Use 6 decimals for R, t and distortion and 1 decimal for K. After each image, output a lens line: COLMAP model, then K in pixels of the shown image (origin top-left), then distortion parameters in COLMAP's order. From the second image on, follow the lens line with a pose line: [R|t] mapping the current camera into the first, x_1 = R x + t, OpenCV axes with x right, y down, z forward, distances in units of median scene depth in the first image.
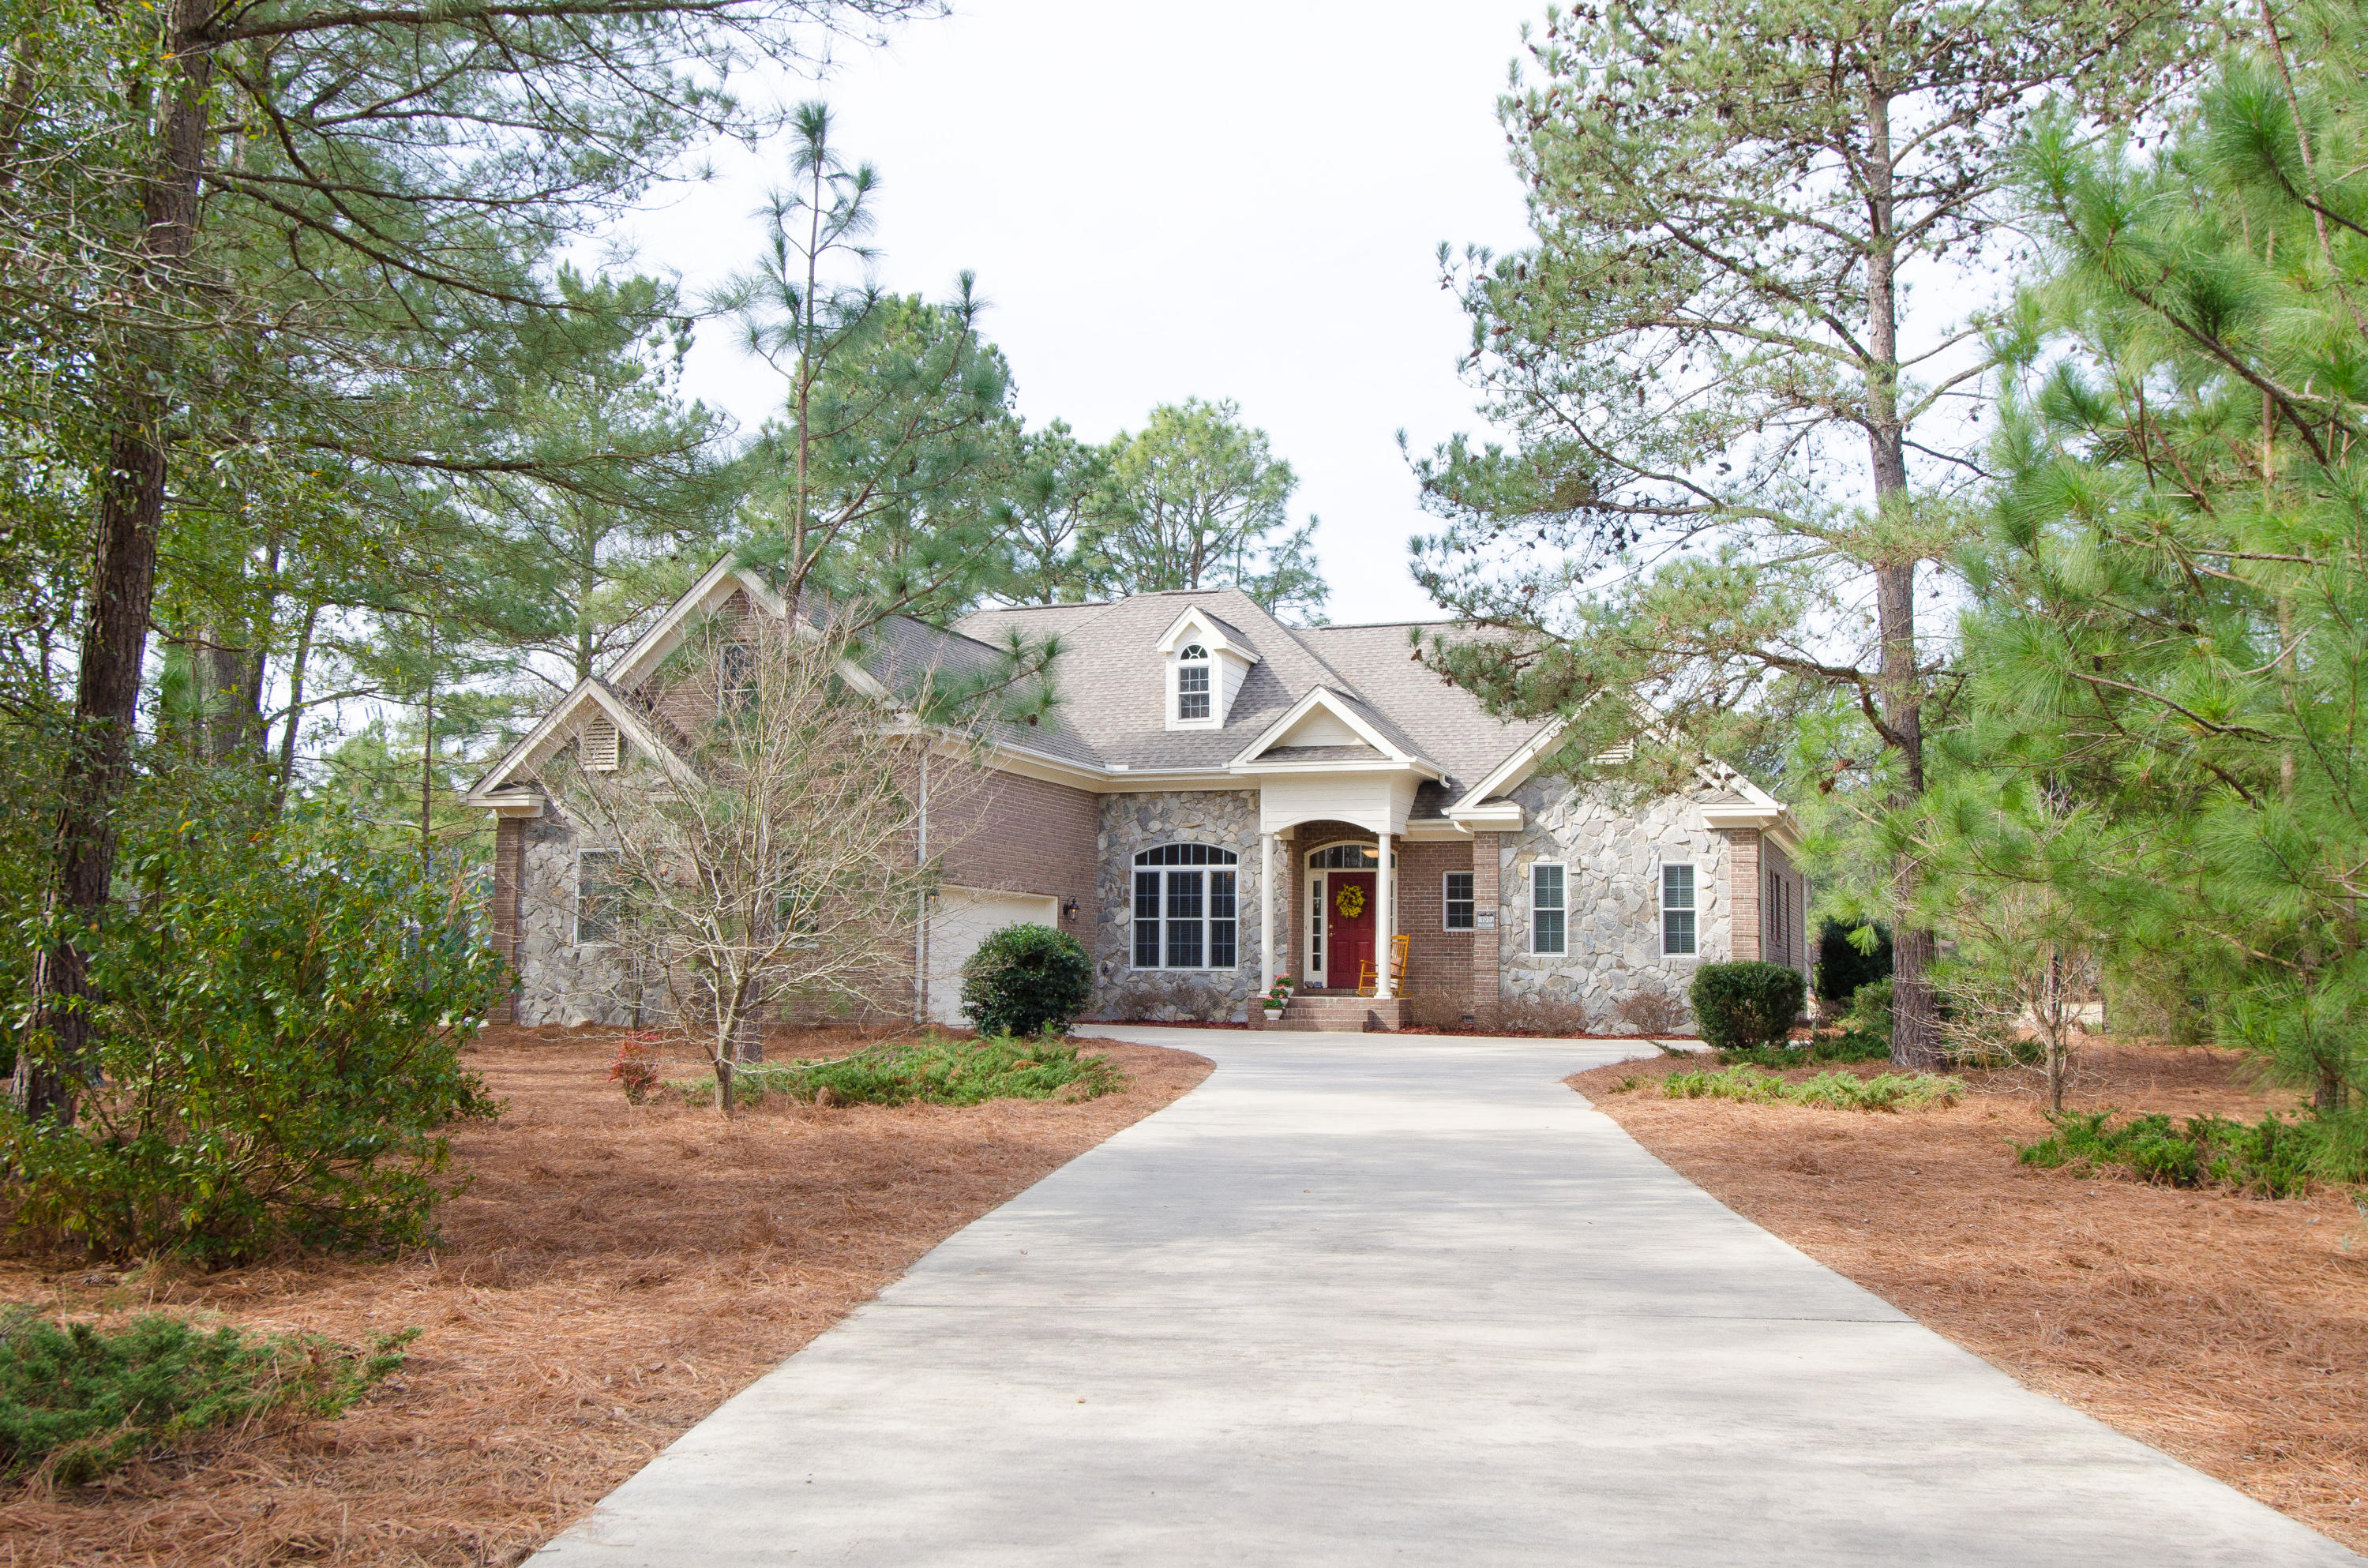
lens RADIAL K [[2050.3, 0, 1184.0], [0, 2050.3, 784.0], [0, 0, 1]] dist [0.018662, 0.001510]
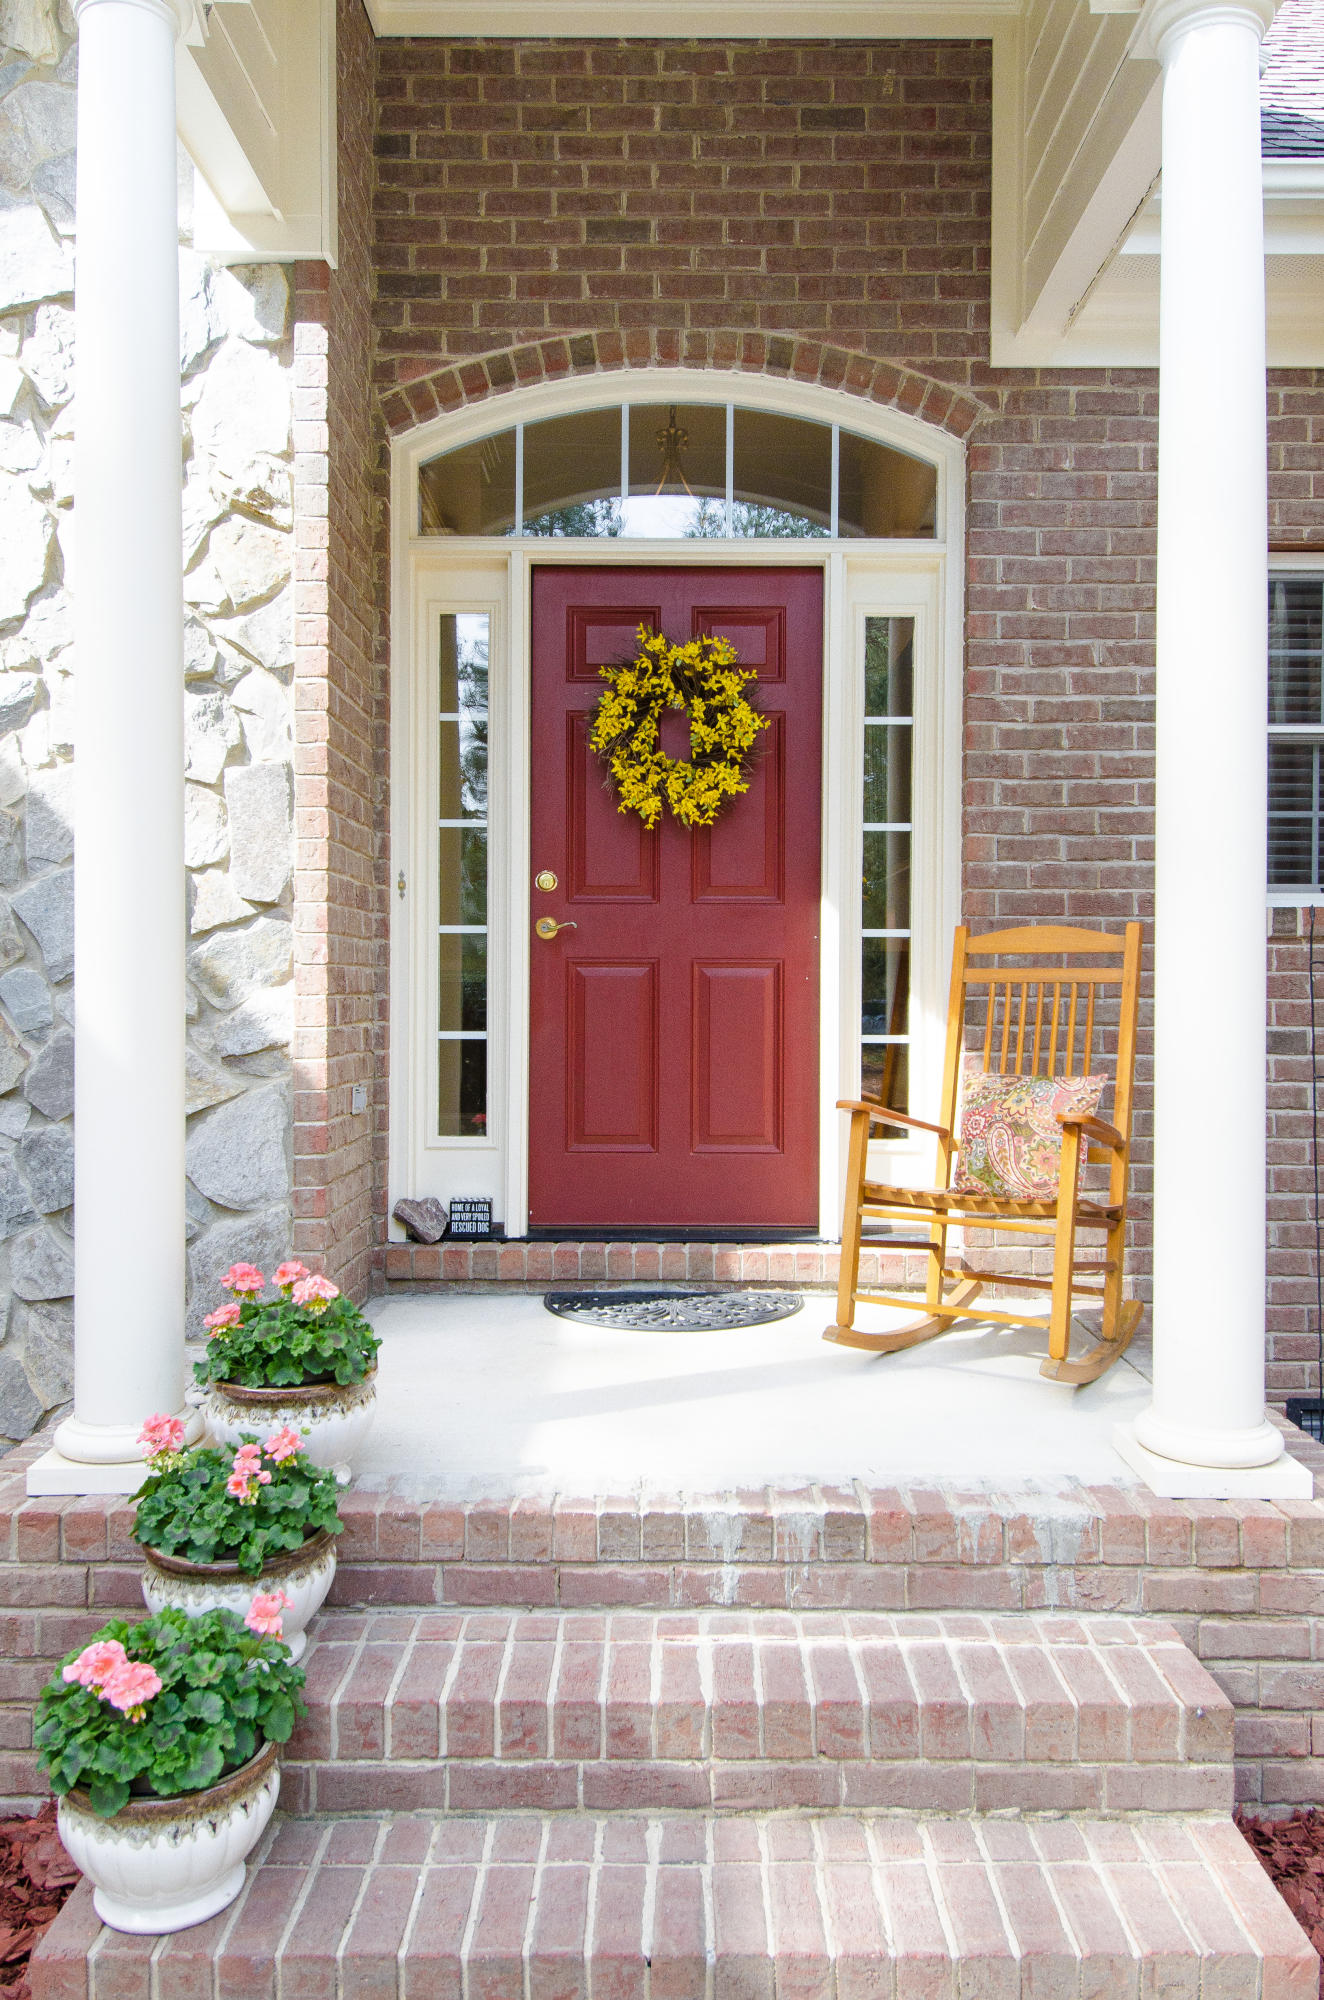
lens RADIAL K [[1439.2, 0, 662.0], [0, 1439.2, 1000.0], [0, 0, 1]] dist [0.031712, -0.002774]
pose [[0.944923, -0.009267, 0.327161, 0.040923], [-0.025862, 0.994359, 0.102861, 0.067027], [-0.326269, -0.105657, 0.939353, 0.883746]]
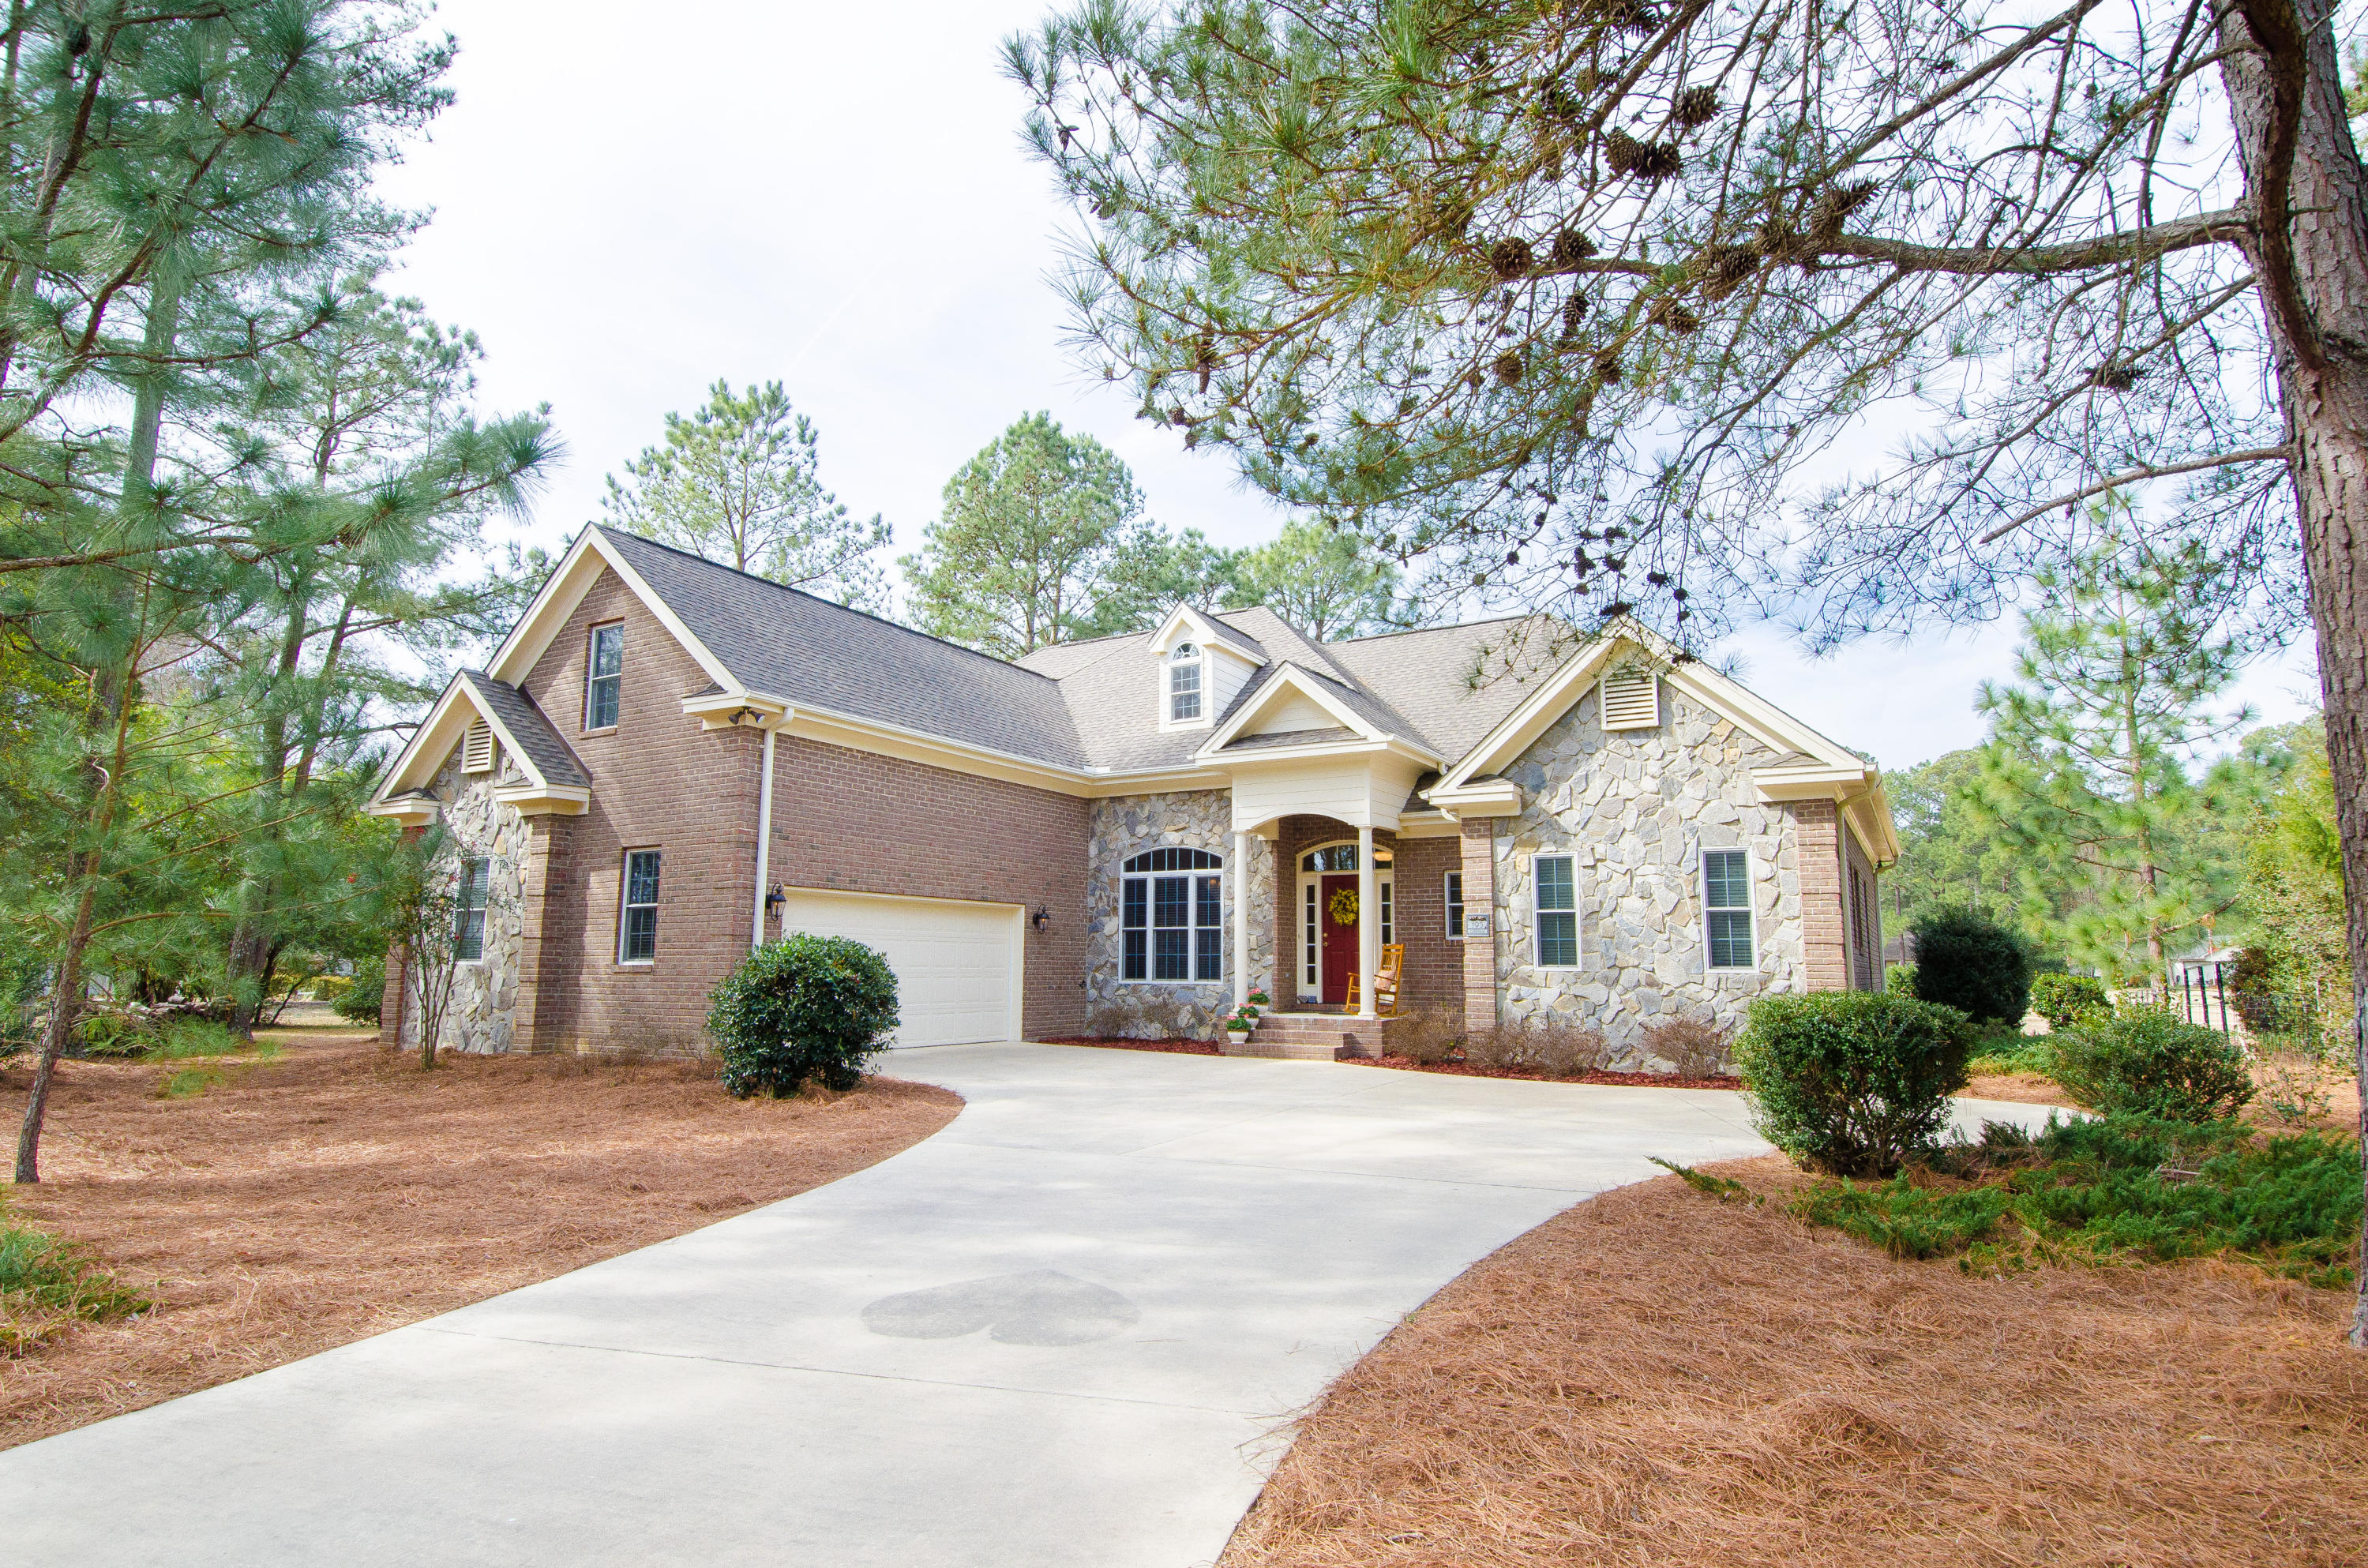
lens RADIAL K [[1234.9, 0, 1193.5], [0, 1234.9, 790.8], [0, 0, 1]] dist [0.049644, -0.054409]
pose [[0.983411, -0.028898, -0.179074, 0.114561], [0.020131, 0.998517, -0.050580, 0.032221], [0.180270, 0.046136, 0.982535, 0.447522]]
